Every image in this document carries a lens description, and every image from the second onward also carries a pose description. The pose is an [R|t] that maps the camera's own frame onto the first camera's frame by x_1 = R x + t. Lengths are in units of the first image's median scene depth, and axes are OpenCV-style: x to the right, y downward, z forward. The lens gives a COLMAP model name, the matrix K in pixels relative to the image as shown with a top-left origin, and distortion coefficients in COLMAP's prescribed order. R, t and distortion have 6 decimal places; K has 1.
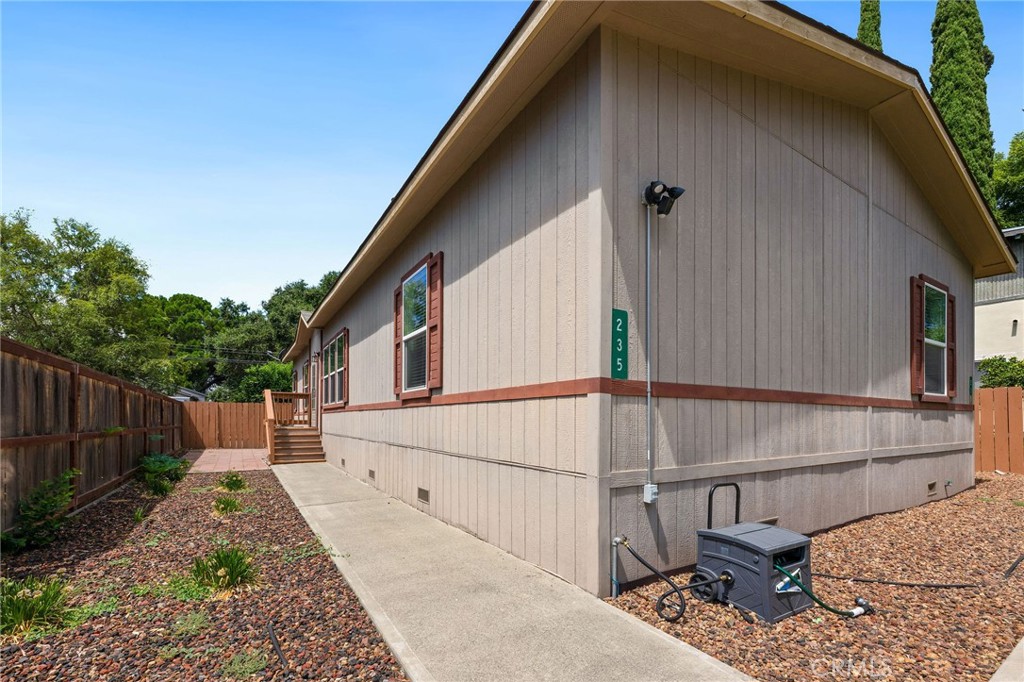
lens RADIAL K [[428.7, 0, 512.9], [0, 428.7, 411.9], [0, 0, 1]] dist [0.000613, 0.000189]
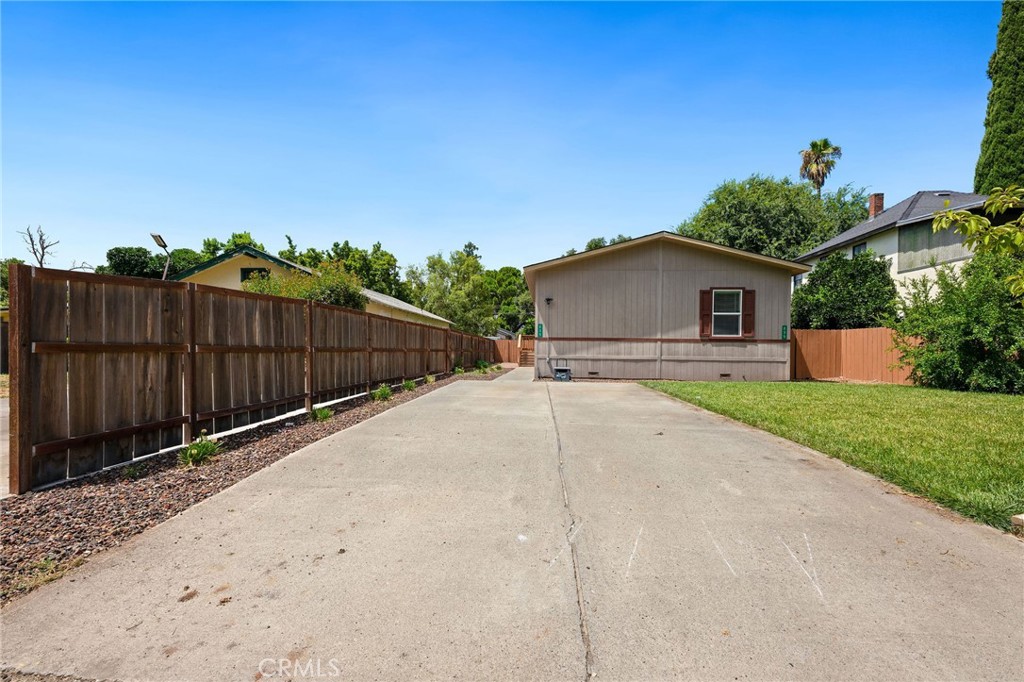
lens RADIAL K [[415.1, 0, 512.0], [0, 415.1, 341.0], [0, 0, 1]] dist [0.000195, 0.000042]
pose [[0.793093, -0.007684, -0.609053, 0.786345], [0.001557, 0.999943, -0.010588, 0.005564], [0.609099, 0.007449, 0.793059, -0.824767]]
